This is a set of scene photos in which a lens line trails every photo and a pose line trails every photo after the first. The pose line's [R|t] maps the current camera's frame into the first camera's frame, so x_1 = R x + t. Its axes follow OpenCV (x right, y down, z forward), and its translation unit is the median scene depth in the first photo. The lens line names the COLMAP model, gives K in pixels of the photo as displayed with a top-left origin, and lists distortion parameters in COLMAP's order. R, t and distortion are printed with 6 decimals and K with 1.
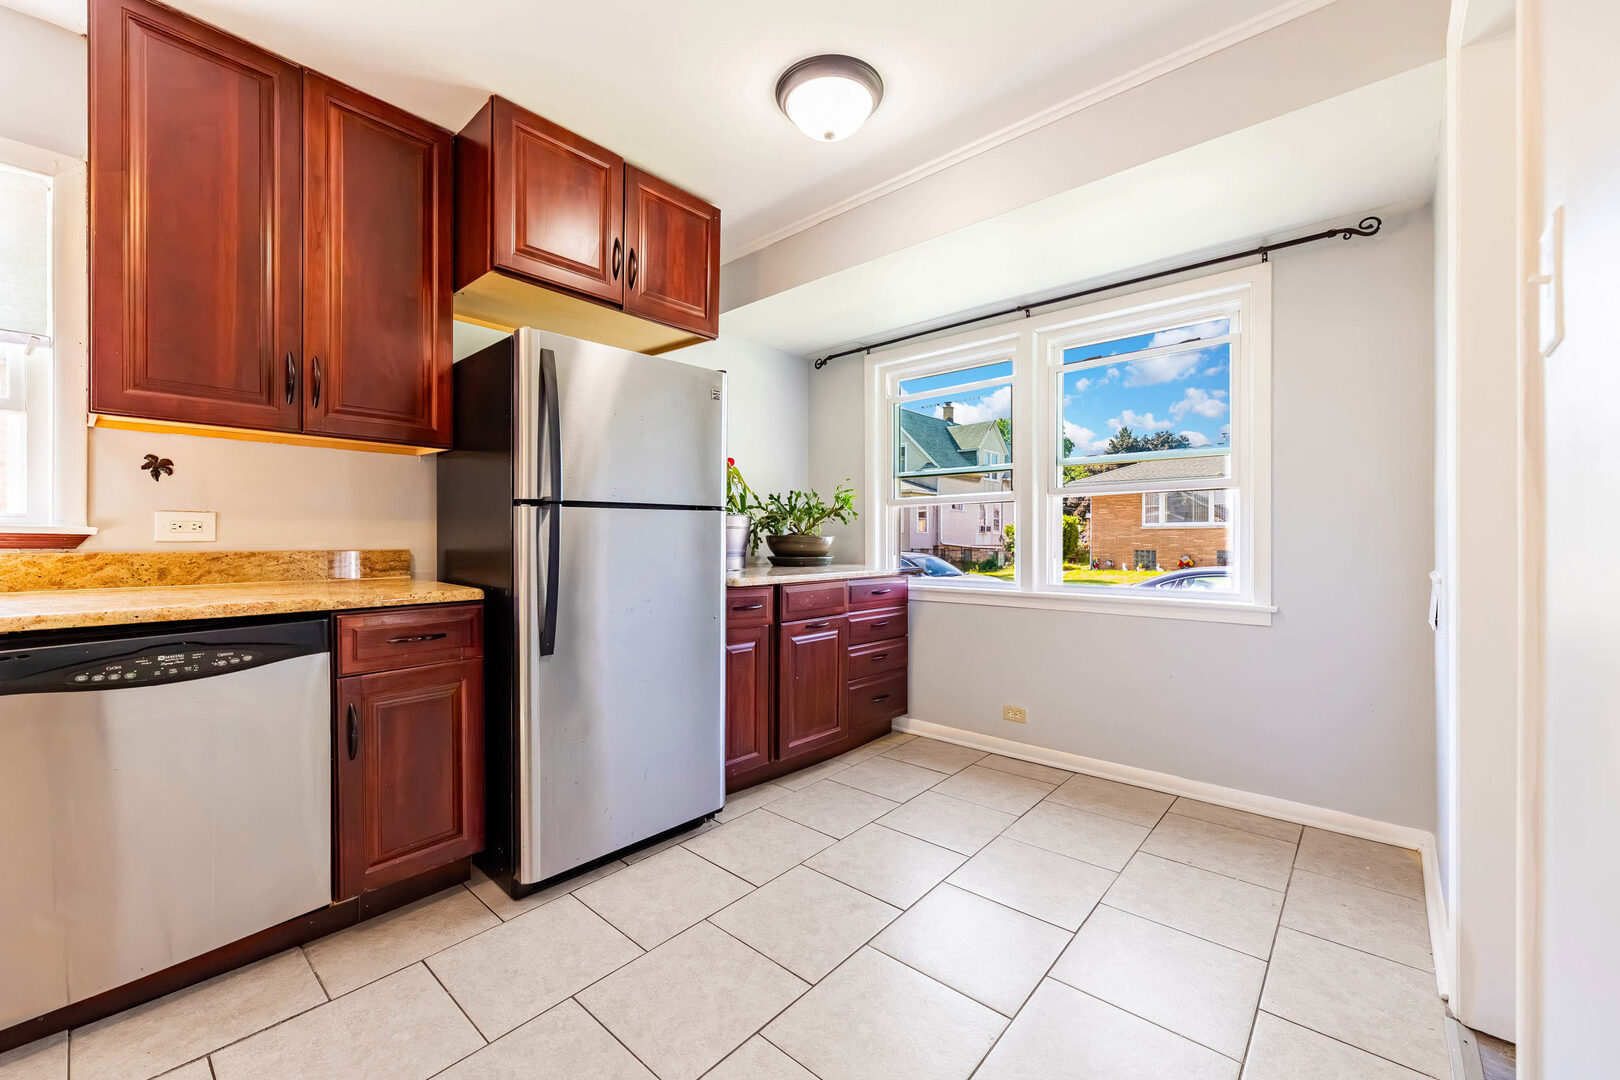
lens RADIAL K [[644.0, 0, 803.8], [0, 644.0, 538.5], [0, 0, 1]] dist [-0.000025, 0.000077]
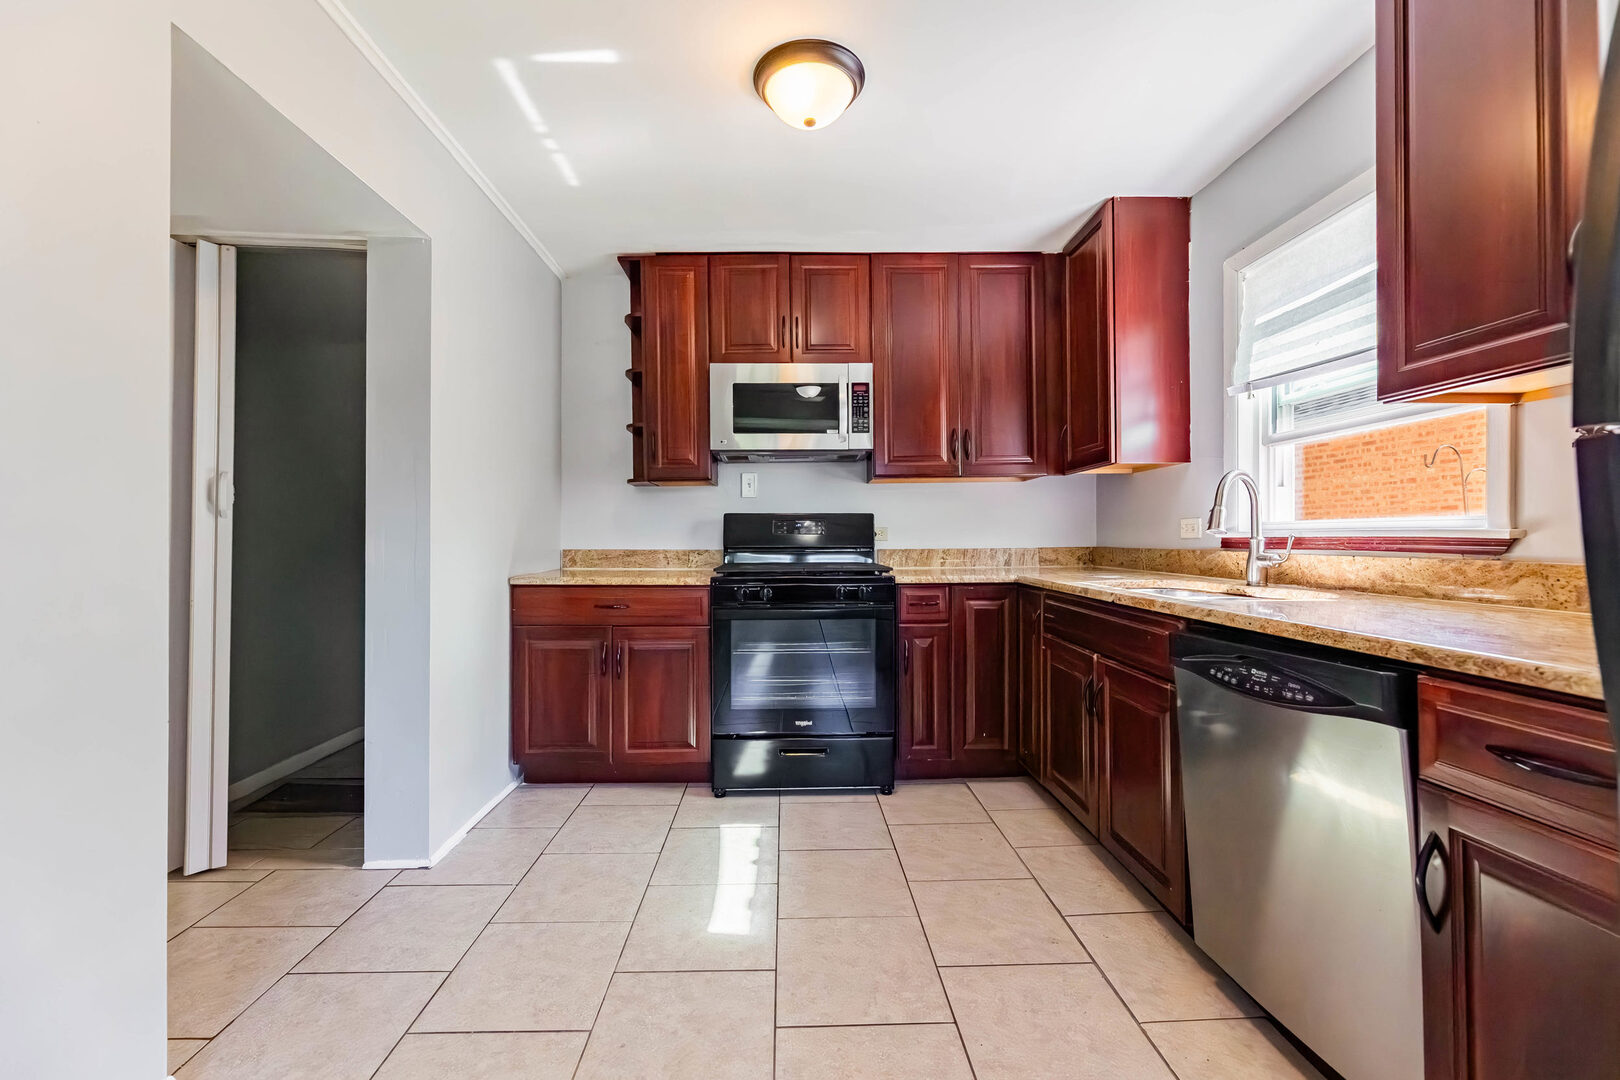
lens RADIAL K [[667.8, 0, 802.7], [0, 667.8, 535.5], [0, 0, 1]] dist [-0.000752, -0.000128]
pose [[-0.734169, -0.005795, -0.678942, 0.108232], [-0.003359, 0.999982, -0.004903, -0.002619], [0.678959, -0.001319, -0.734175, 1.011954]]
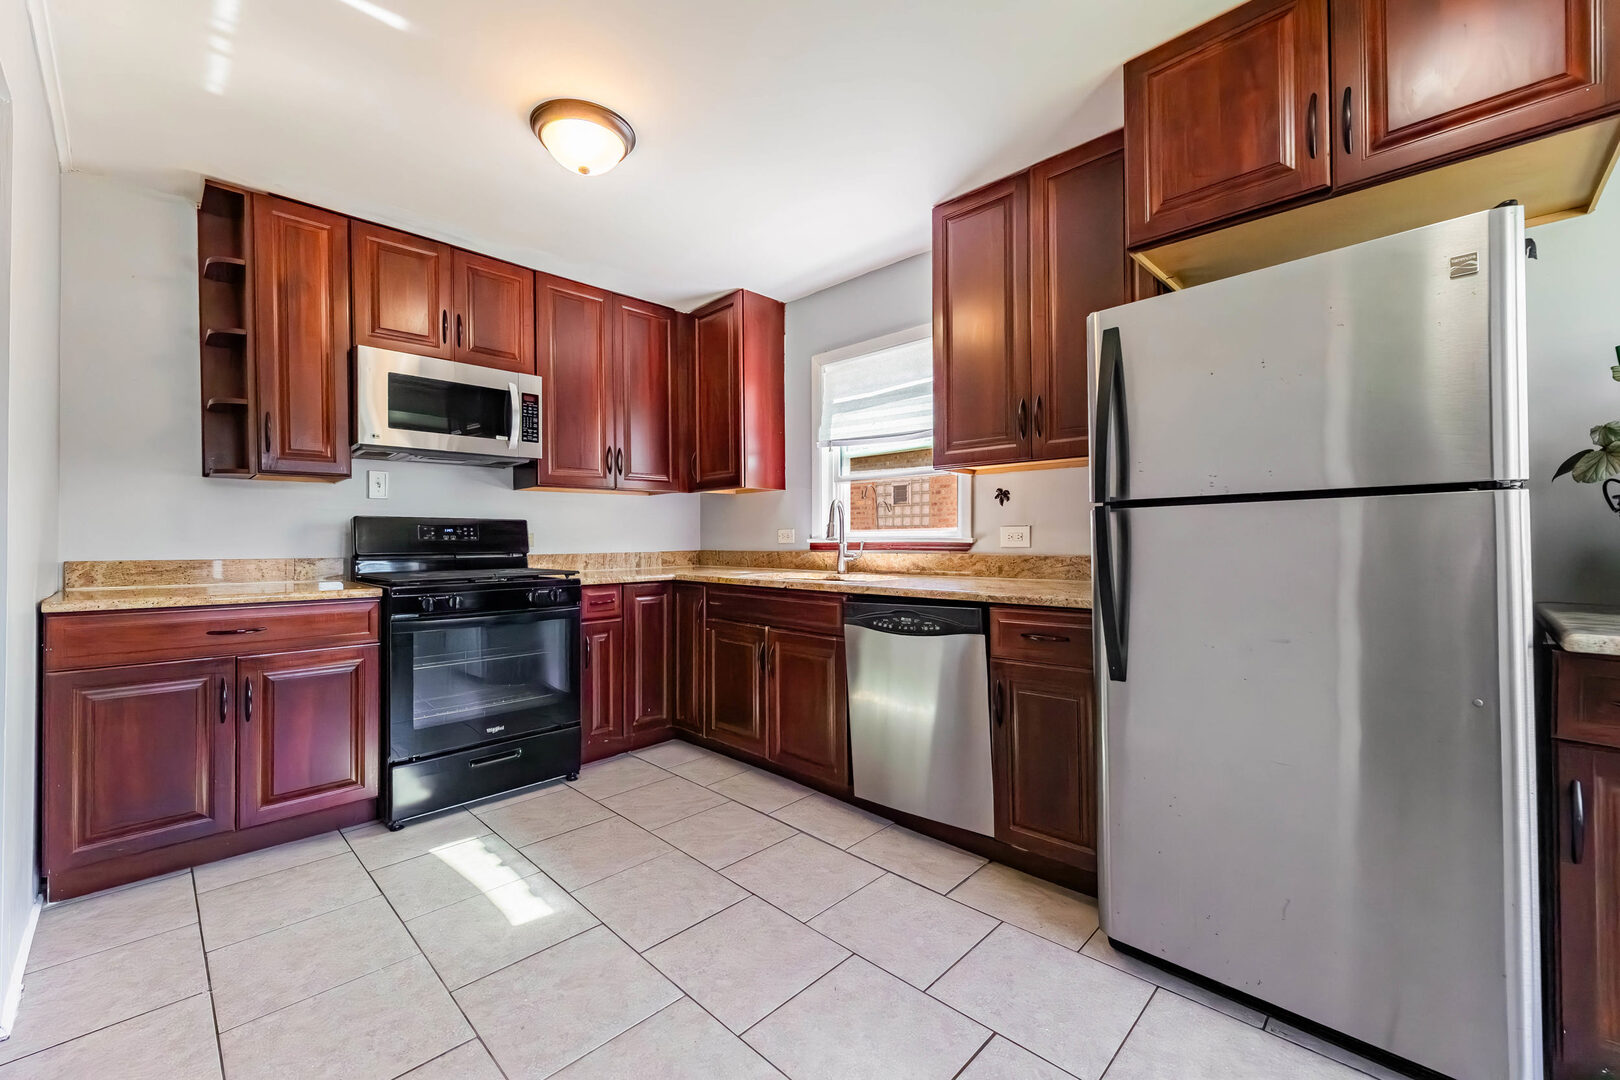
lens RADIAL K [[656.4, 0, 805.8], [0, 656.4, 536.9], [0, 0, 1]] dist [0.000140, -0.000010]
pose [[-0.051105, -0.012594, -0.998614, 0.538507], [0.001138, 0.999919, -0.012669, -0.000428], [0.998693, -0.001784, -0.051087, 0.672193]]
